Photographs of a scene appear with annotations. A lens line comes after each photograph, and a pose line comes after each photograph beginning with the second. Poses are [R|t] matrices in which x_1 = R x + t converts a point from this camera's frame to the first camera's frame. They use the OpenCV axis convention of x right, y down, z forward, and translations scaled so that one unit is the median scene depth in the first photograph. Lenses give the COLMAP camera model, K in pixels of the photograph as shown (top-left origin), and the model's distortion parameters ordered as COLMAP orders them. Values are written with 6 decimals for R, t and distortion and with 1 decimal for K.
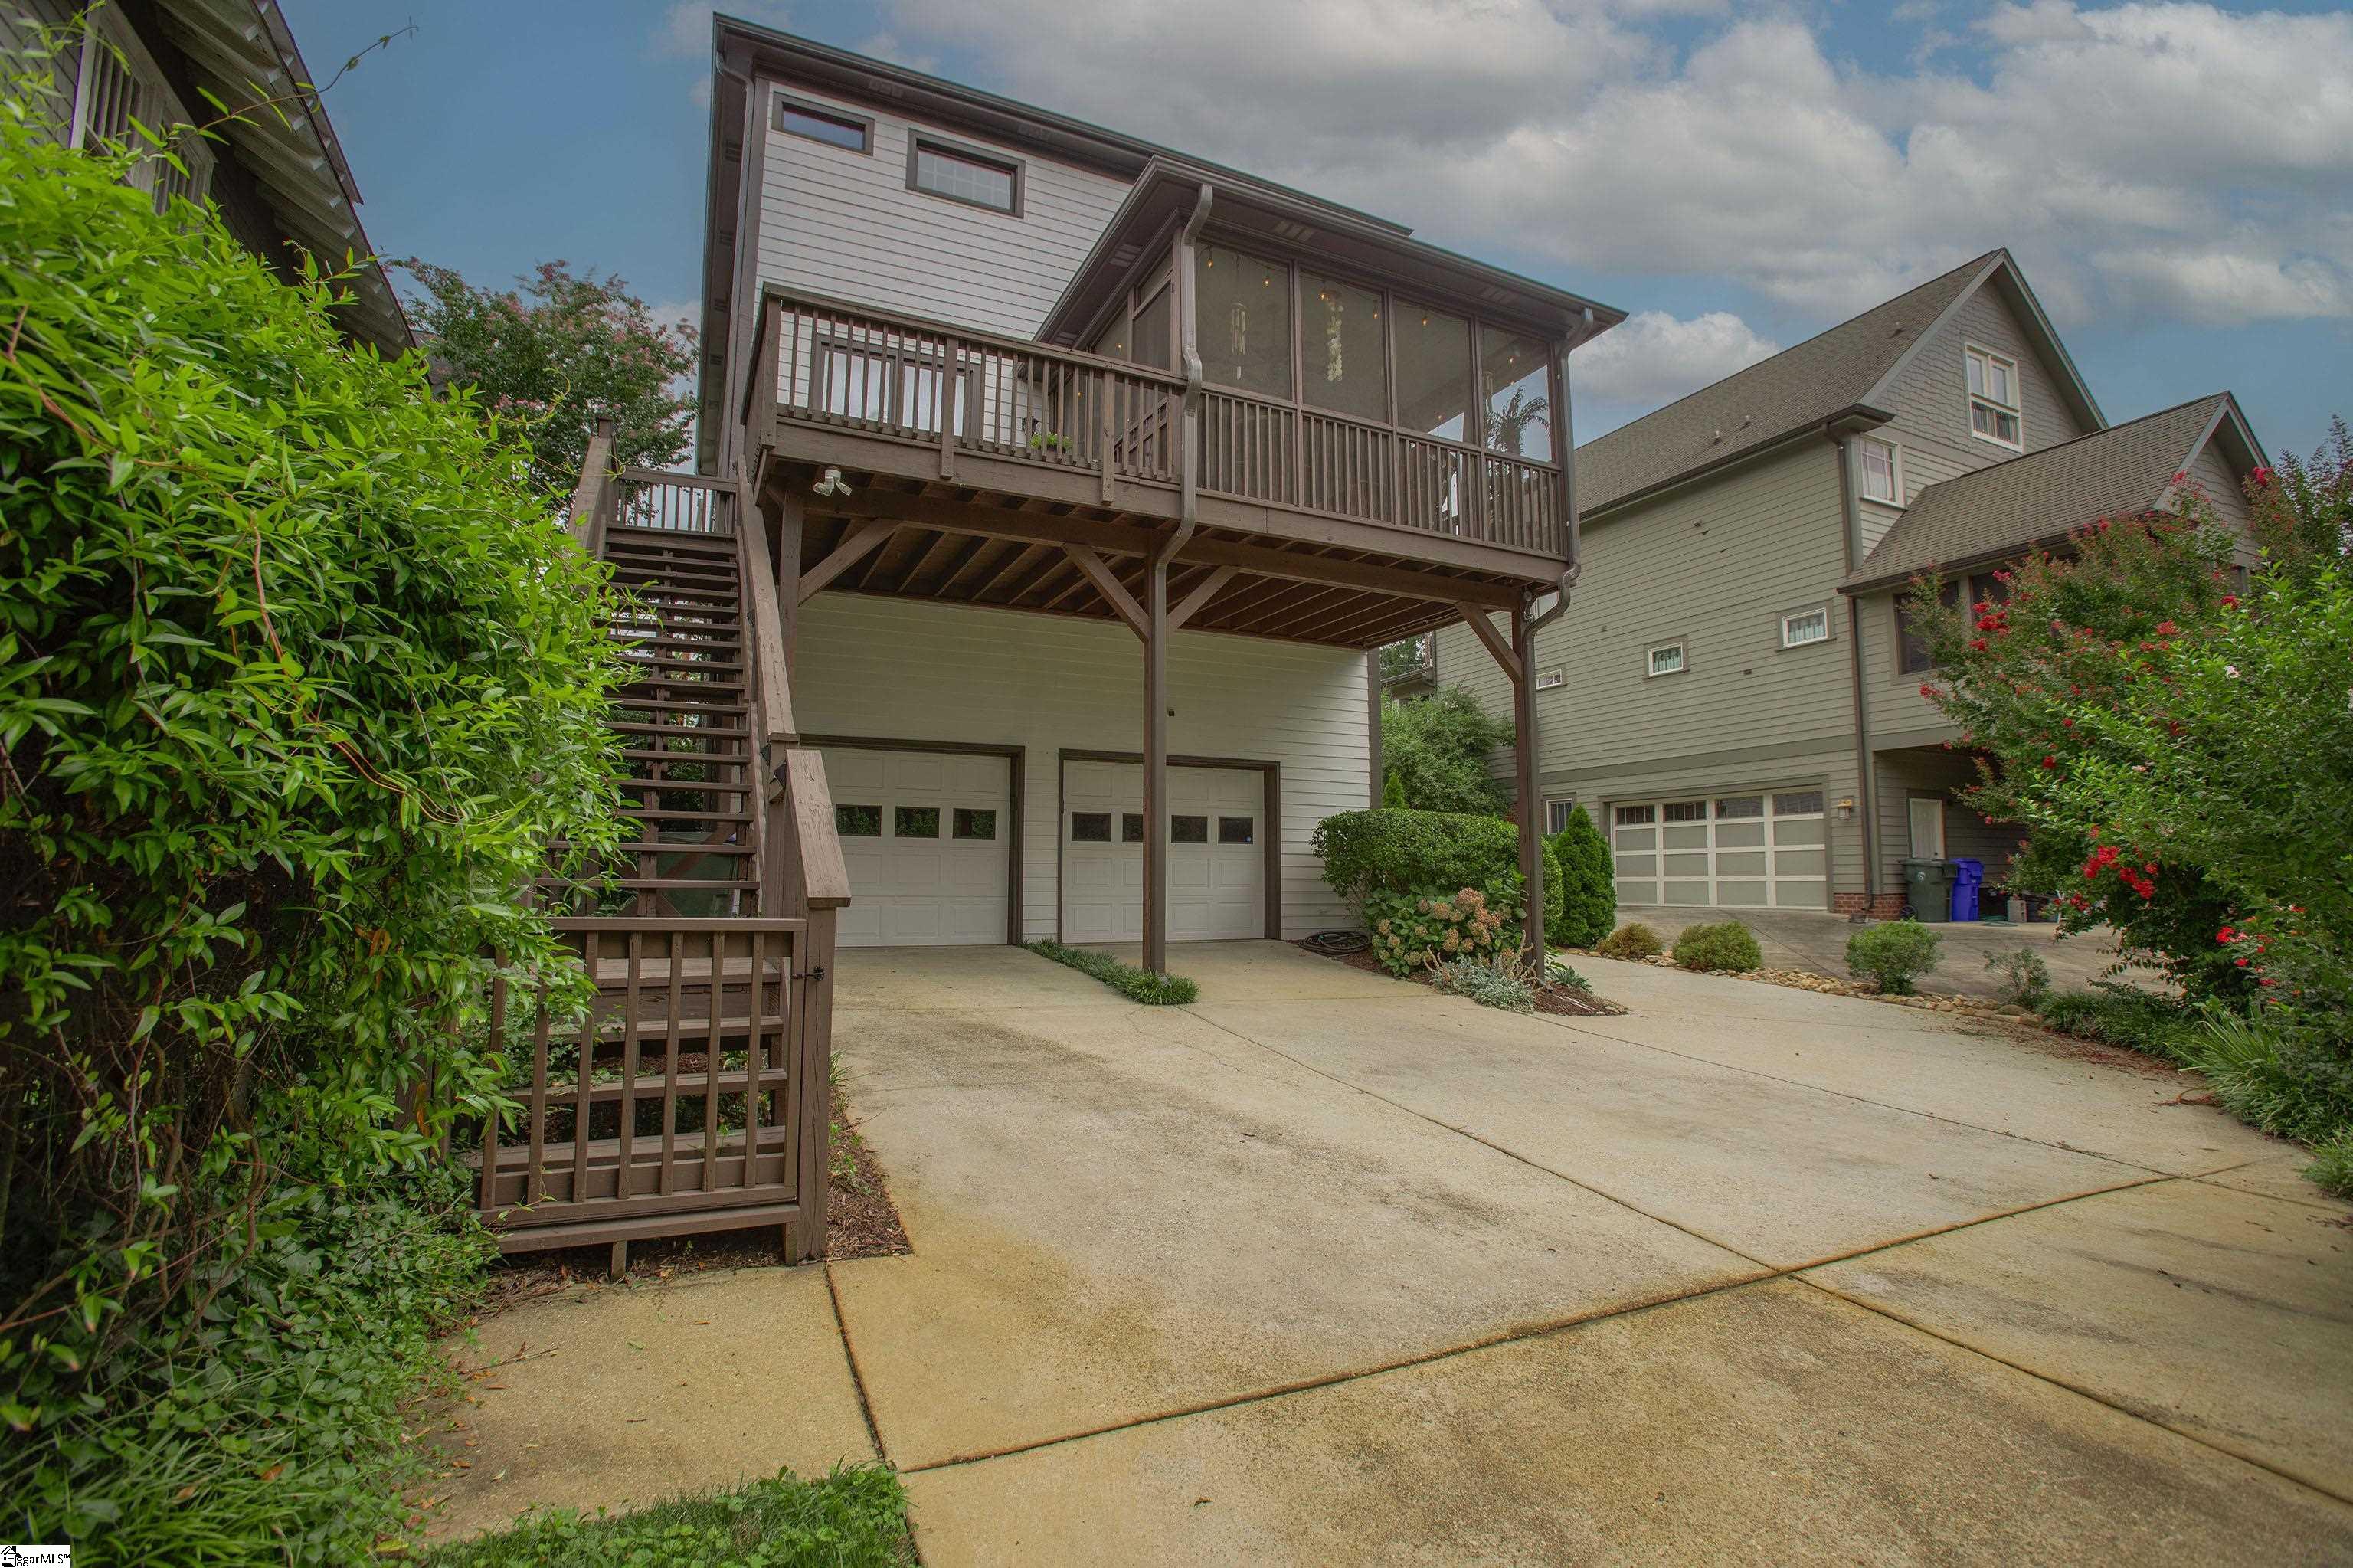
lens RADIAL K [[1068.2, 0, 1172.8], [0, 1068.2, 783.8], [0, 0, 1]] dist [-0.088669, 0.042539]
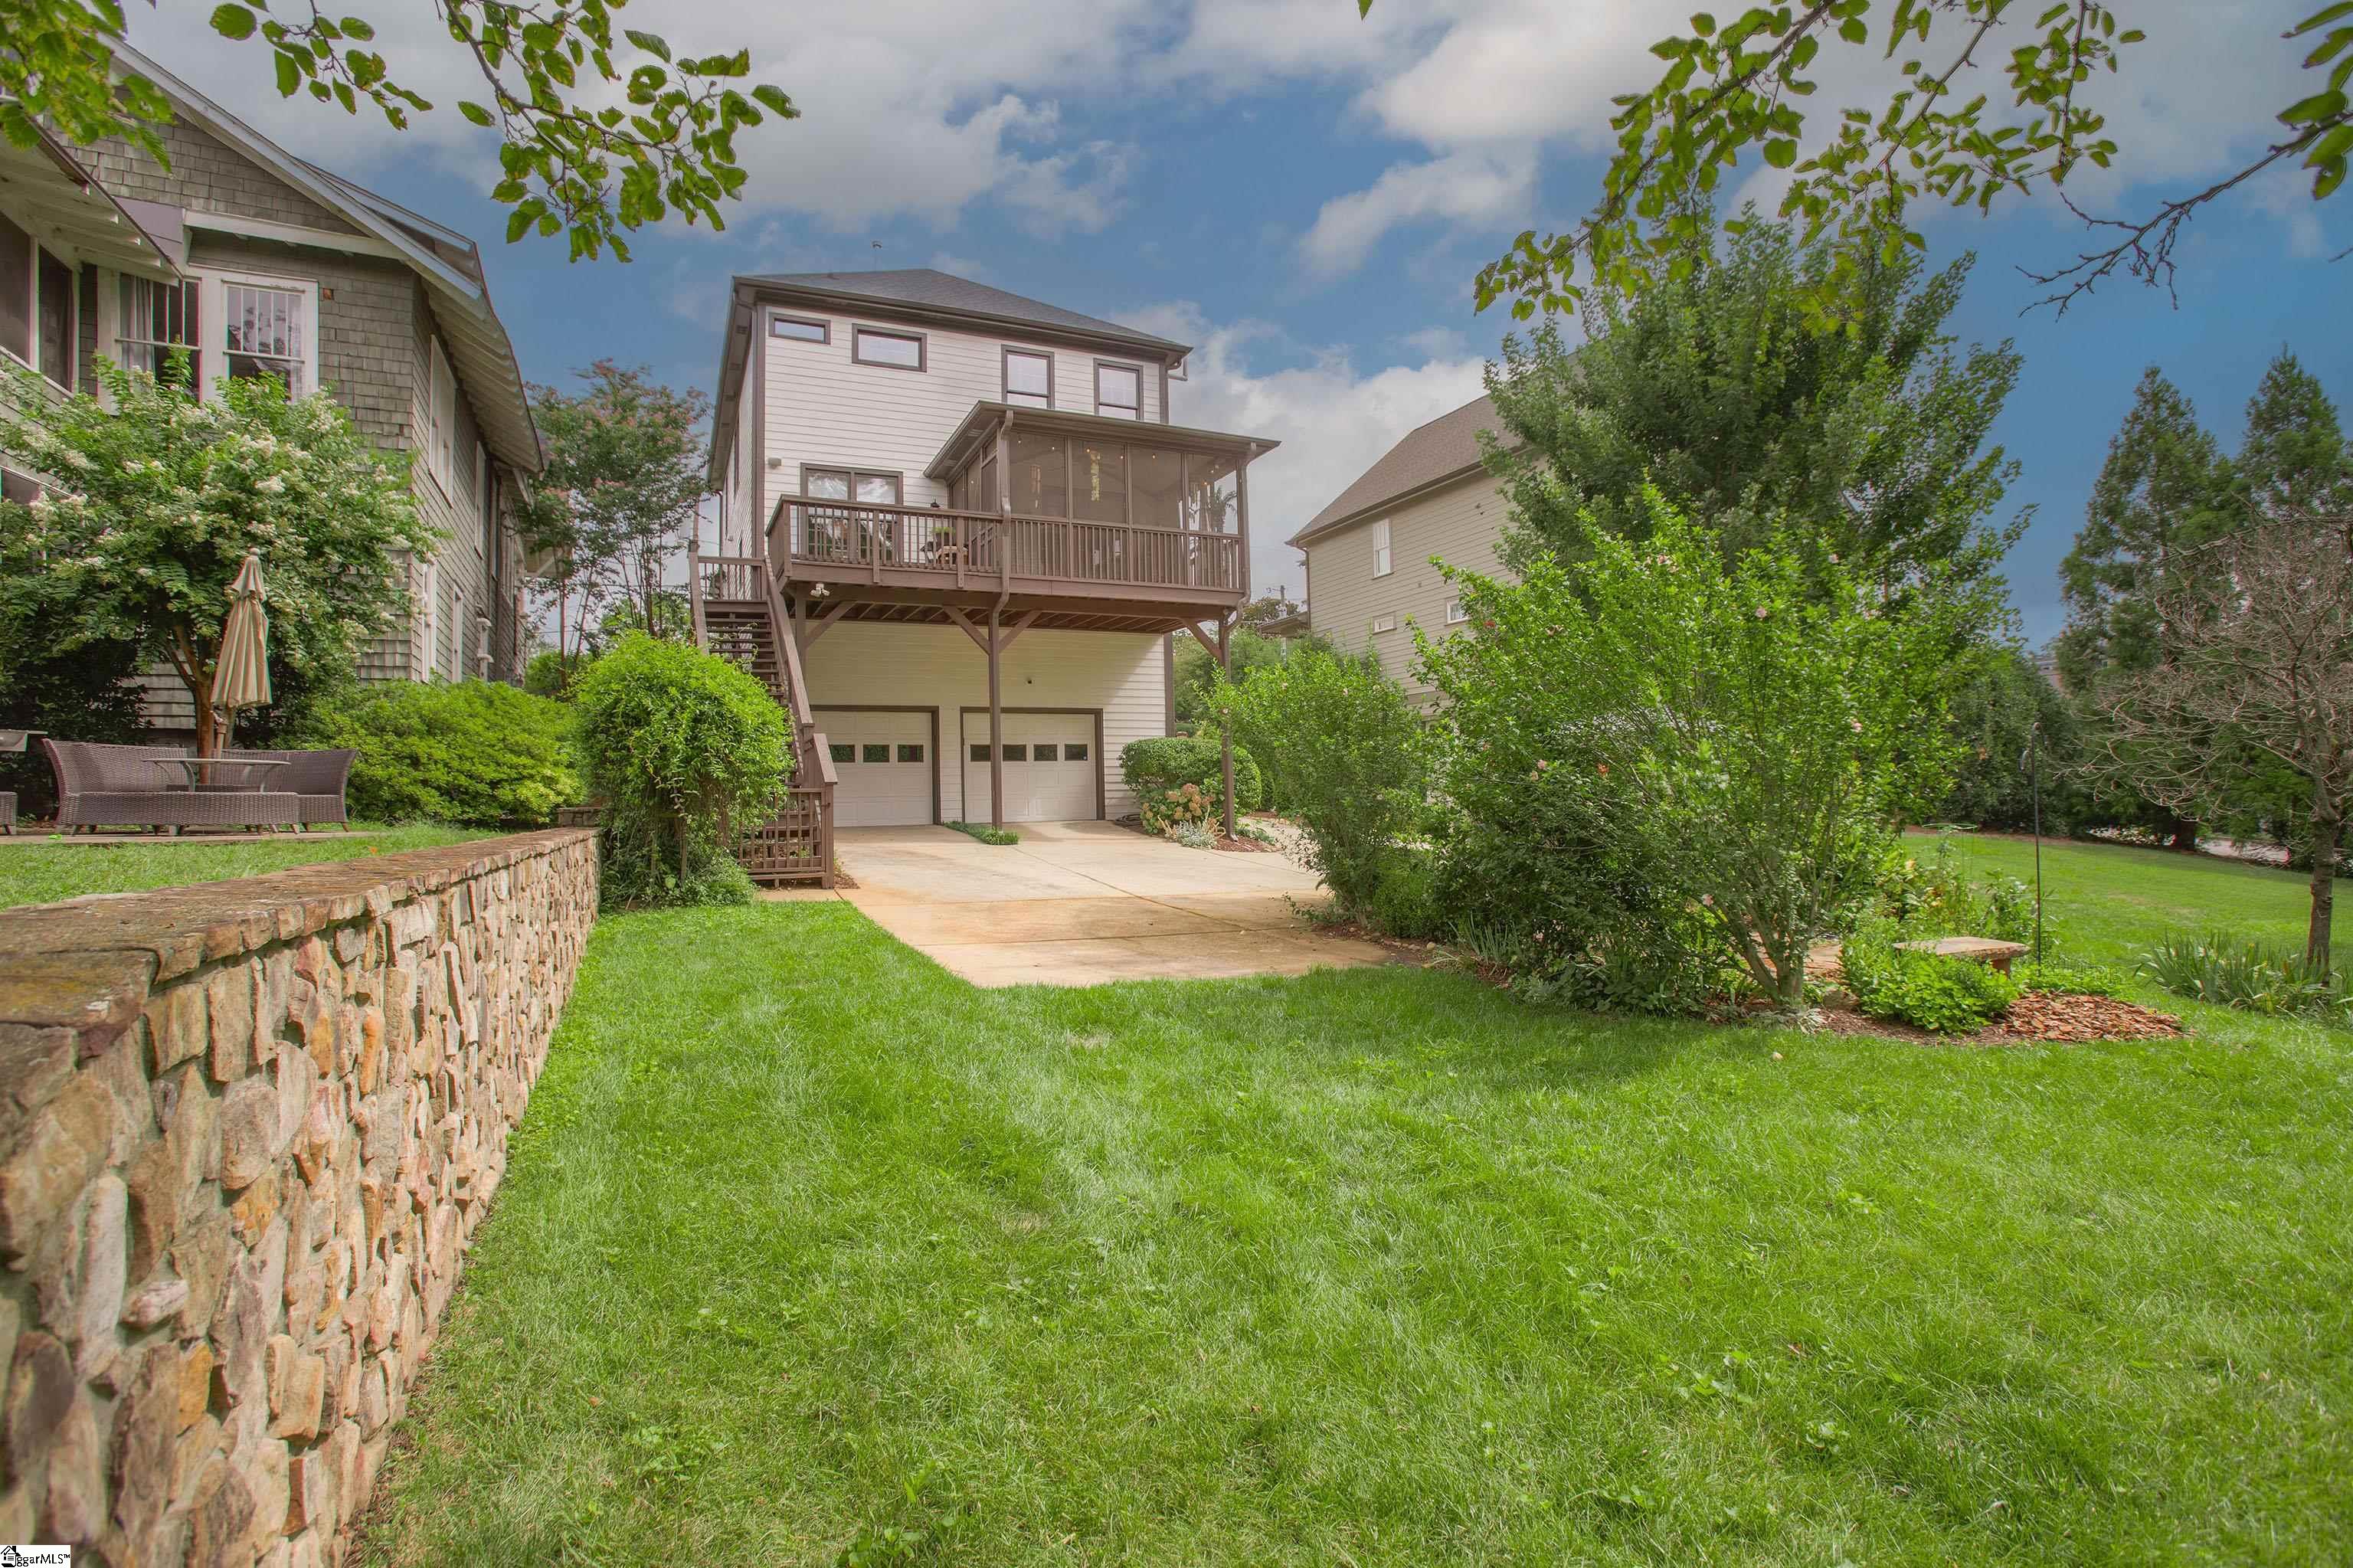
lens RADIAL K [[1145.2, 0, 1176.5], [0, 1145.2, 784.0], [0, 0, 1]] dist [-0.102836, 0.056213]
pose [[0.999670, -0.025301, -0.004480, 0.262562], [0.025570, 0.996719, 0.076792, -0.045444], [0.002522, -0.076882, 0.997037, -0.865852]]
